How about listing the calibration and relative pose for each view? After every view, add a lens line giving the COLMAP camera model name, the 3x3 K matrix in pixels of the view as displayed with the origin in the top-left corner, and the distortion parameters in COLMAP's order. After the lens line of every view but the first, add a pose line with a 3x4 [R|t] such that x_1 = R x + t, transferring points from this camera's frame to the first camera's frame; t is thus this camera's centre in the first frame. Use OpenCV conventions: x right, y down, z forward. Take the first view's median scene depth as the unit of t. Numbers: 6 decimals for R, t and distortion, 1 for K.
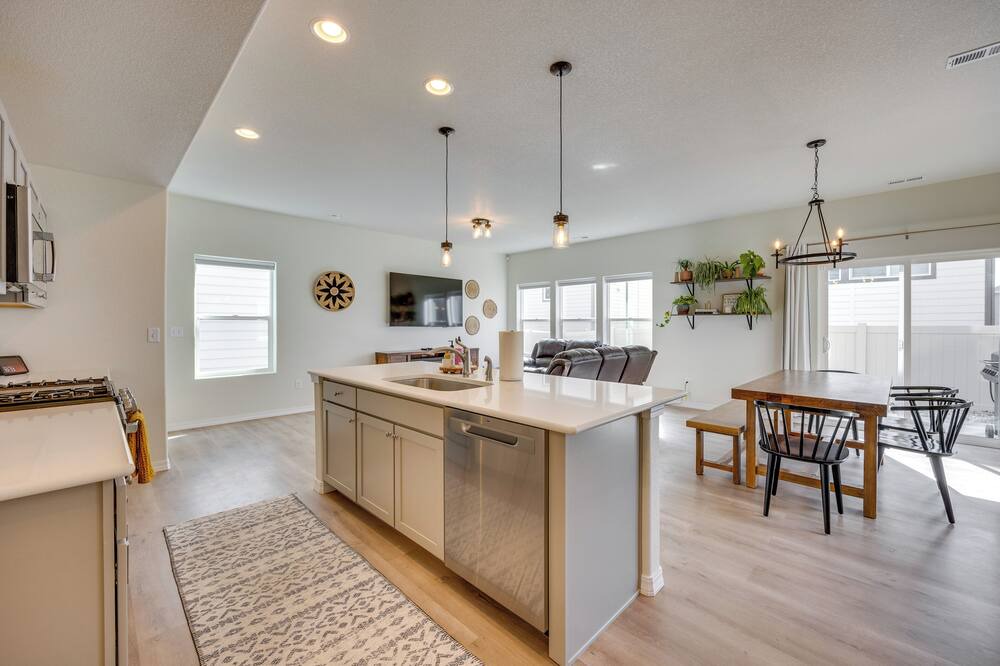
lens RADIAL K [[405.8, 0, 501.4], [0, 405.8, 331.1], [0, 0, 1]] dist [-0.014236, 0.000078]
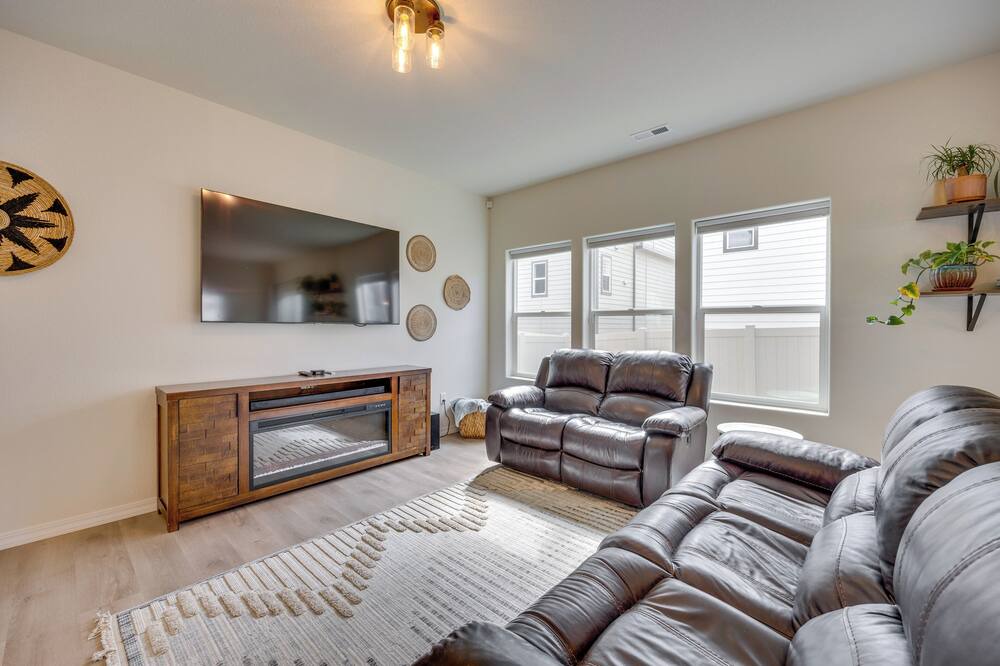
lens RADIAL K [[405.8, 0, 504.7], [0, 405.8, 333.4], [0, 0, 1]] dist [-0.014236, 0.000078]
pose [[0.998191, 0.001869, 0.060092, 0.003391], [-0.001816, 0.999998, -0.000936, -0.000657], [-0.060094, 0.000825, 0.998192, 0.496324]]
